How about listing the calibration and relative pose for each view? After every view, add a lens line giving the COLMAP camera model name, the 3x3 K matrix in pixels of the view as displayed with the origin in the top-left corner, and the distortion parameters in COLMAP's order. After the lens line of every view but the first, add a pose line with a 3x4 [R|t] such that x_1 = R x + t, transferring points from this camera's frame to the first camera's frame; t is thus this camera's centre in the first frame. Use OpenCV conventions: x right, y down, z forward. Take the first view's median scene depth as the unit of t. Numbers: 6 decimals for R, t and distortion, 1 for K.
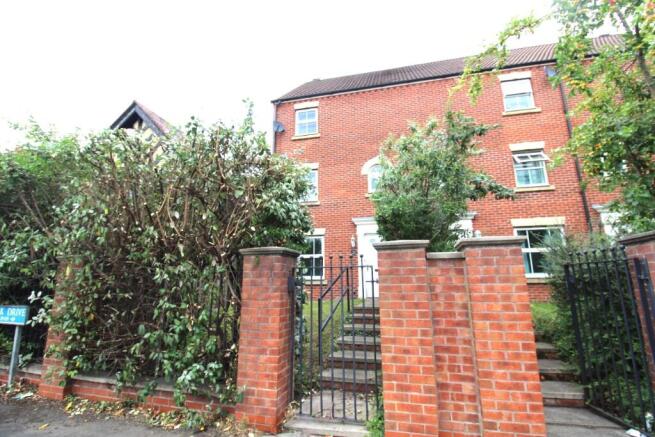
lens RADIAL K [[303.7, 0, 328.8], [0, 303.7, 219.5], [0, 0, 1]] dist [-0.019783, -0.002648]
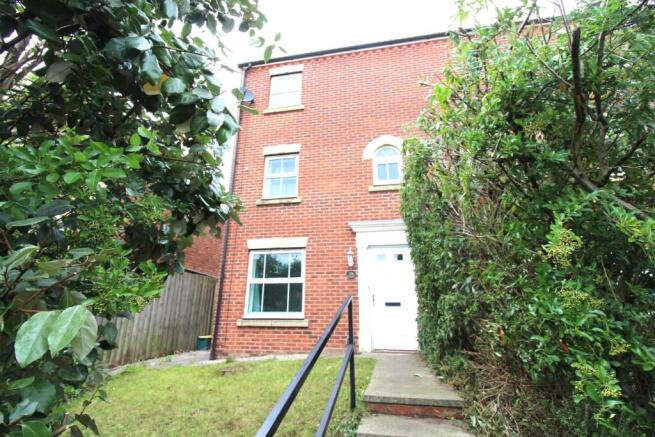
lens RADIAL K [[303.7, 0, 325.0], [0, 303.7, 215.4], [0, 0, 1]] dist [-0.019783, -0.002648]
pose [[0.998463, 0.027412, 0.048174, -0.006607], [-0.021364, 0.992318, -0.121856, 0.059433], [-0.051144, 0.120640, 0.991378, 0.334031]]
